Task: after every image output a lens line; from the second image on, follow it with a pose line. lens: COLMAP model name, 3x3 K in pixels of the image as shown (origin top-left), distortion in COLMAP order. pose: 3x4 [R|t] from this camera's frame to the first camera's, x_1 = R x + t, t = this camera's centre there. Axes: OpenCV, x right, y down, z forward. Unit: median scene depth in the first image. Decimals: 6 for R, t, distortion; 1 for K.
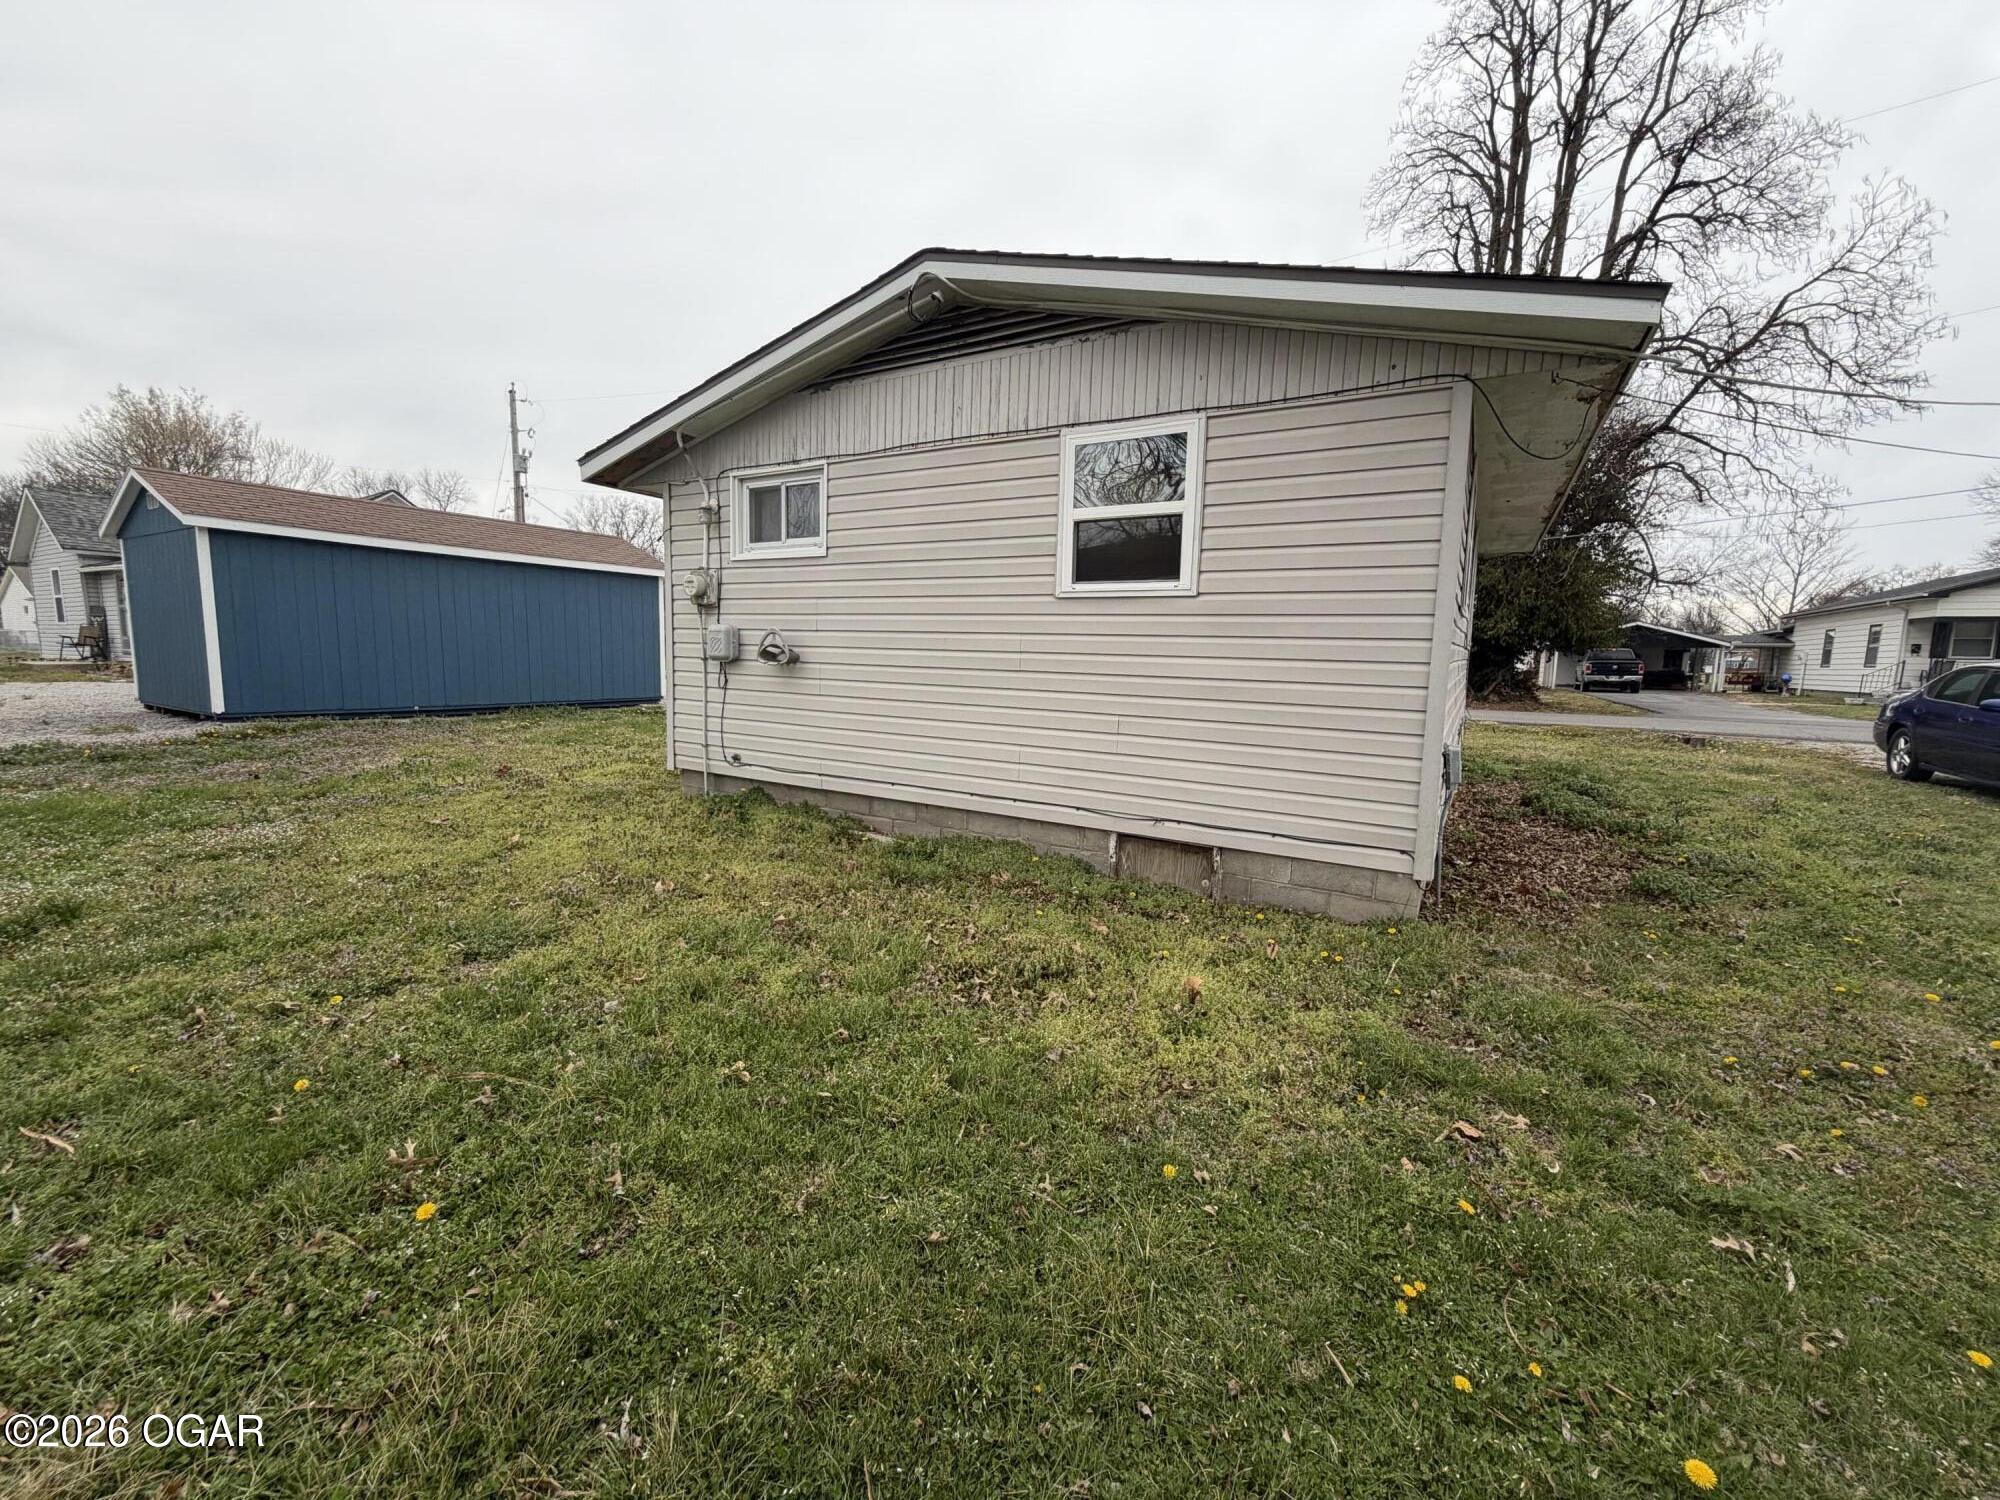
lens RADIAL K [[805.7, 0, 1000.0], [0, 805.7, 750.0], [0, 0, 1]] dist [-0.018528, -0.000055]
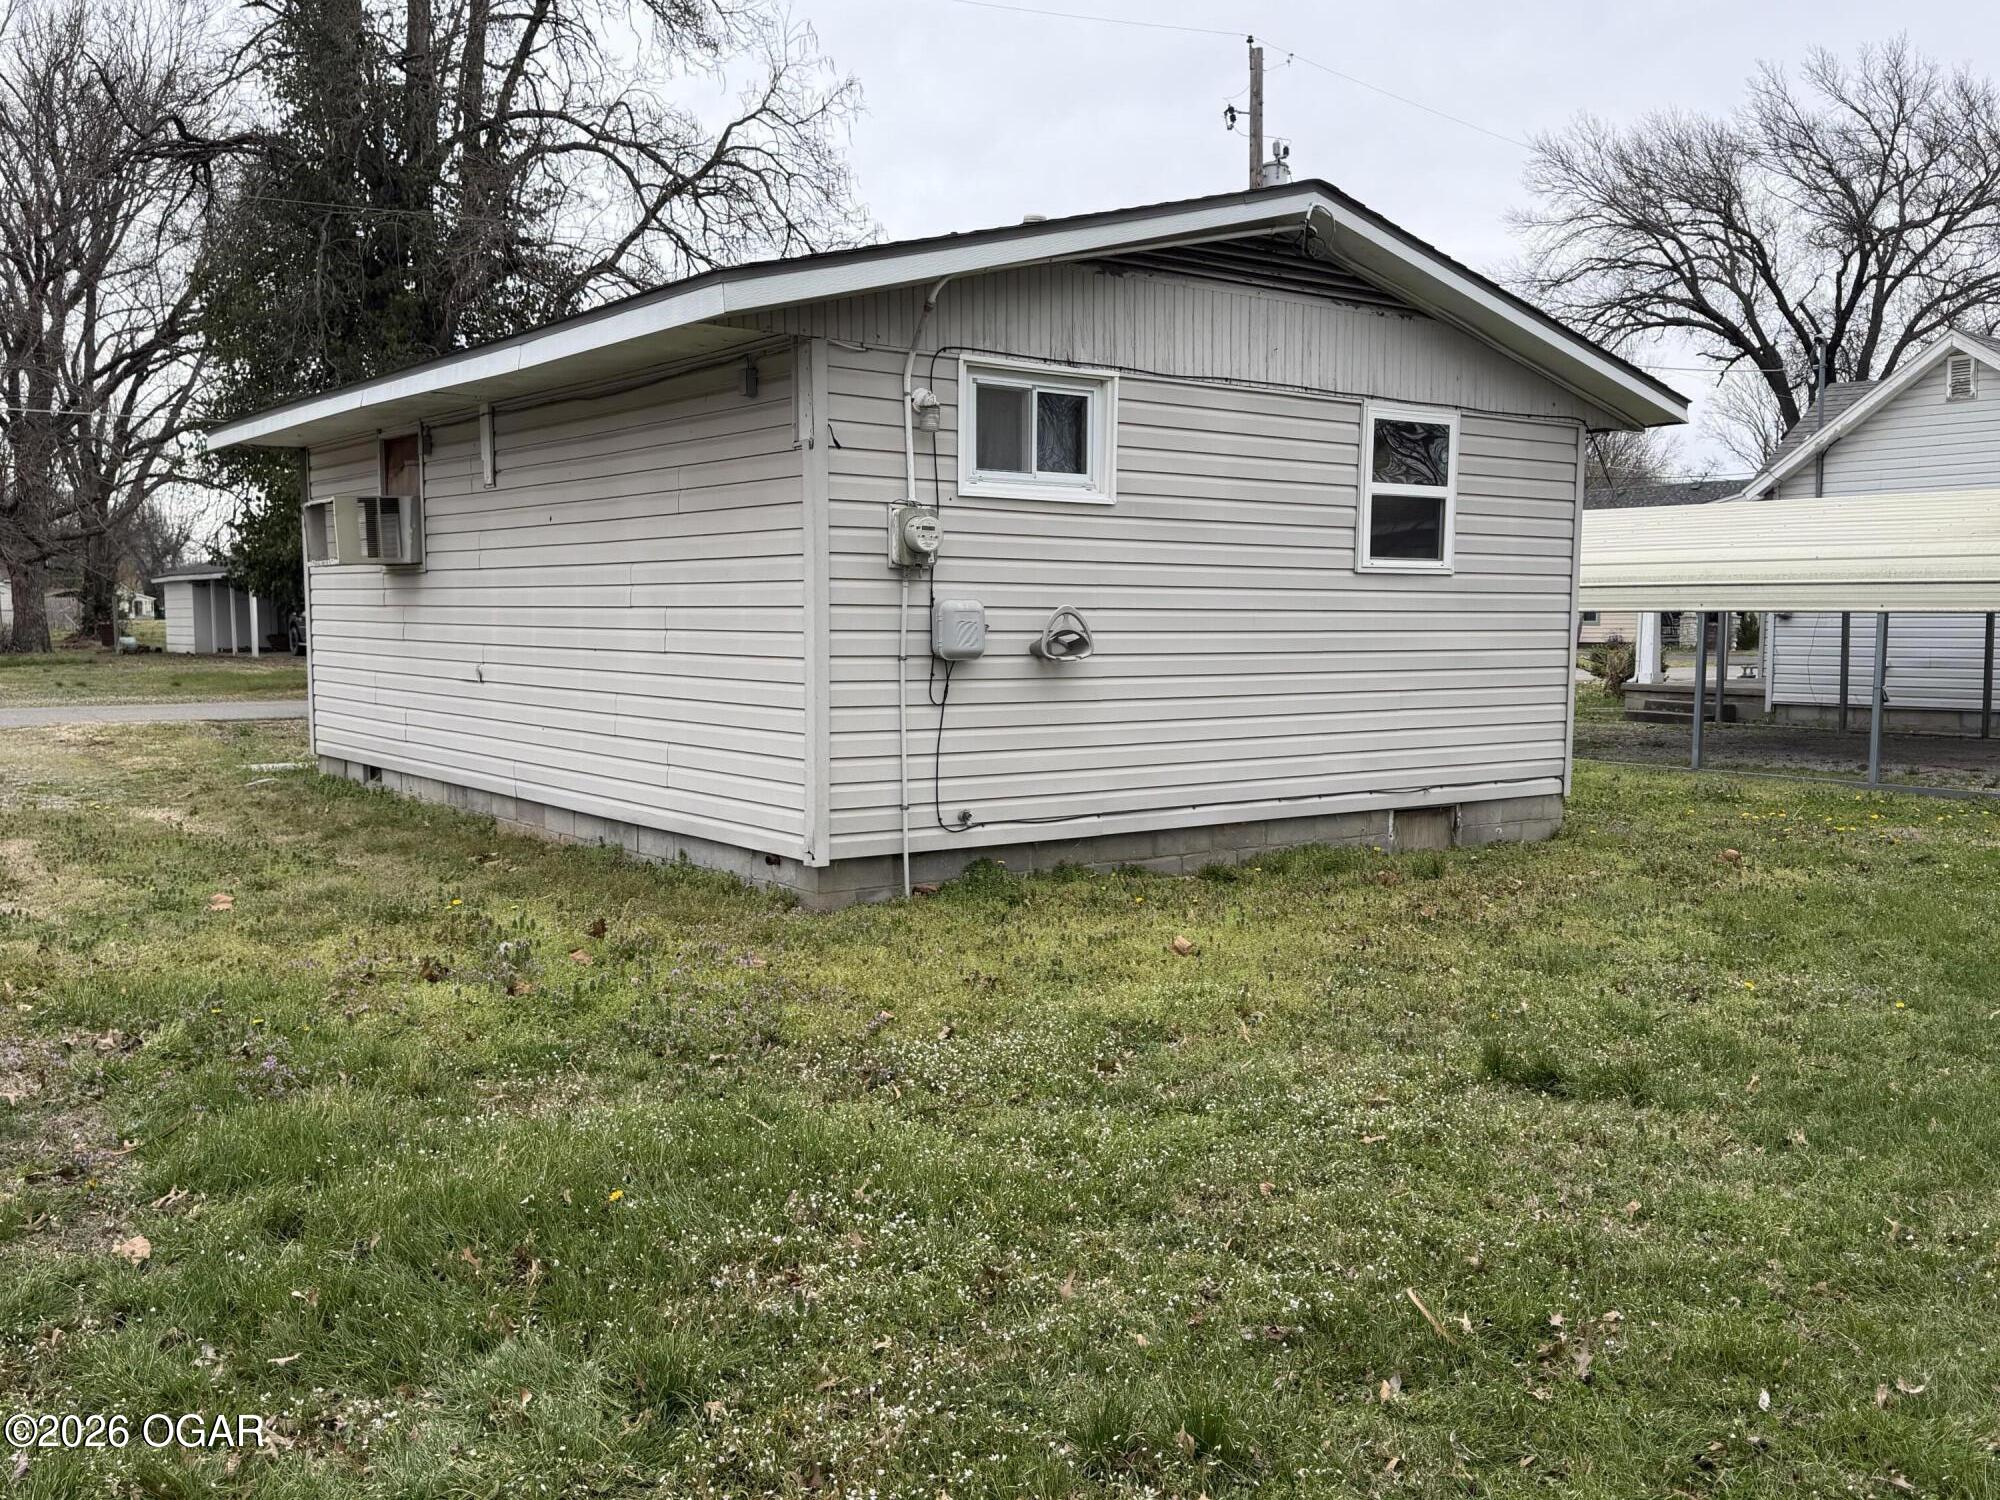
lens RADIAL K [[1746.8, 0, 1000.0], [0, 1746.8, 750.0], [0, 0, 1]] dist [0.077776, -0.000926]
pose [[0.378021, -0.092900, 0.921124, -1.983064], [0.121340, 0.991342, 0.050185, -0.134431], [-0.917811, 0.092798, 0.386020, 0.598248]]
